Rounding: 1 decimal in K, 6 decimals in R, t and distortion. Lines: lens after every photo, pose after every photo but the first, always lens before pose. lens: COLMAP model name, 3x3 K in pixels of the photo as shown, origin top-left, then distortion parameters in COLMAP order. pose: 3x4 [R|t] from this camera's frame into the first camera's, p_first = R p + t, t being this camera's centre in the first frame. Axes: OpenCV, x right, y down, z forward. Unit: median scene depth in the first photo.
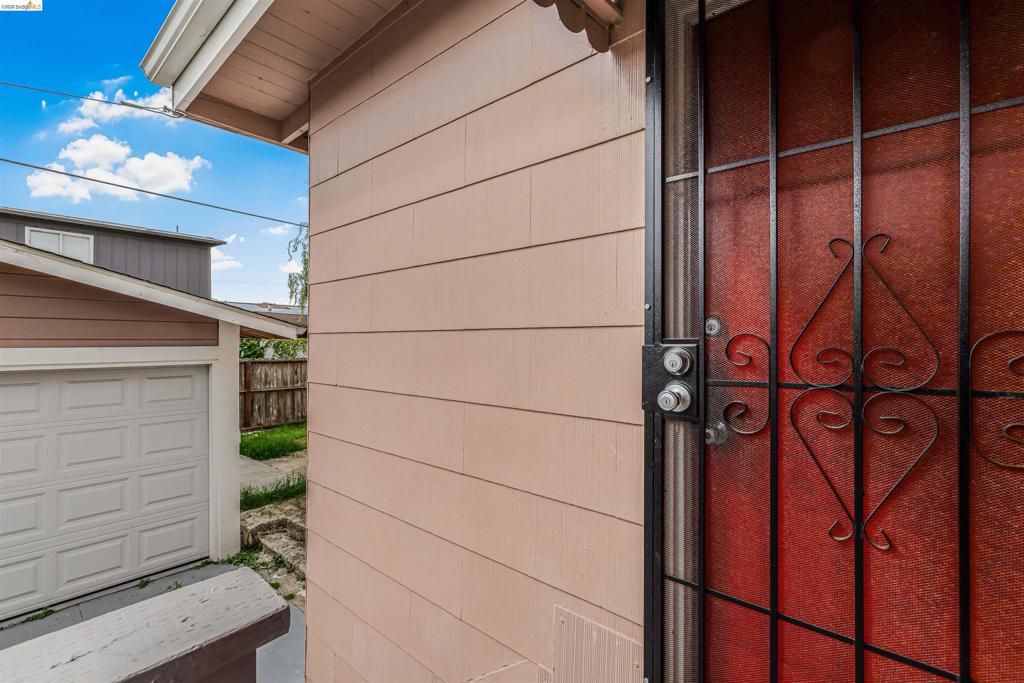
lens RADIAL K [[446.1, 0, 507.8], [0, 446.1, 343.8], [0, 0, 1]] dist [-0.000108, 0.000583]
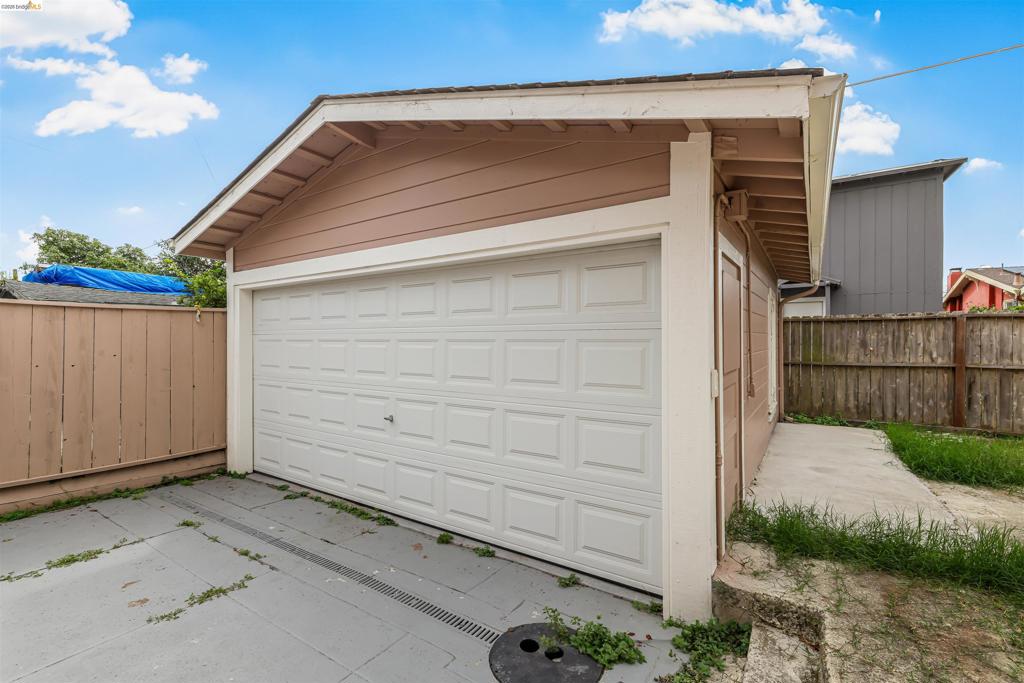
lens RADIAL K [[446.1, 0, 513.7], [0, 446.1, 343.0], [0, 0, 1]] dist [-0.000108, 0.000583]
pose [[0.131105, 0.000571, -0.991368, -0.137764], [-0.002133, 0.999998, 0.000294, 0.143000], [0.991366, 0.002076, 0.131106, 0.628756]]
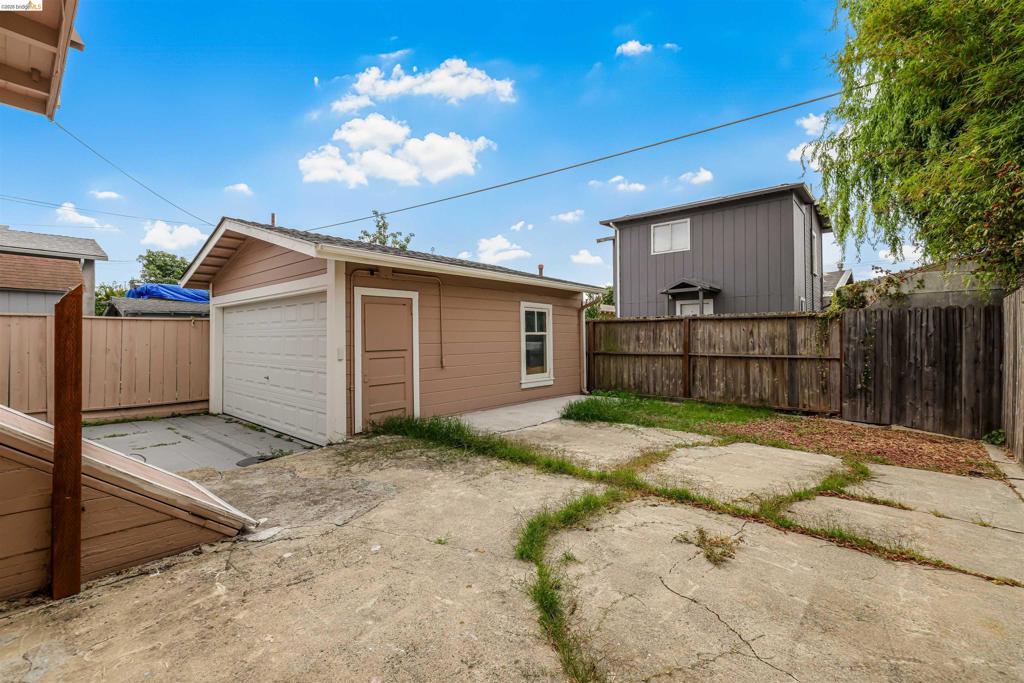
lens RADIAL K [[446.1, 0, 506.2], [0, 446.1, 335.0], [0, 0, 1]] dist [-0.000108, 0.000583]
pose [[-0.016602, -0.010574, -0.999806, 0.469334], [-0.000776, 0.999944, -0.010562, 0.149248], [0.999862, 0.000600, -0.016609, 1.273741]]
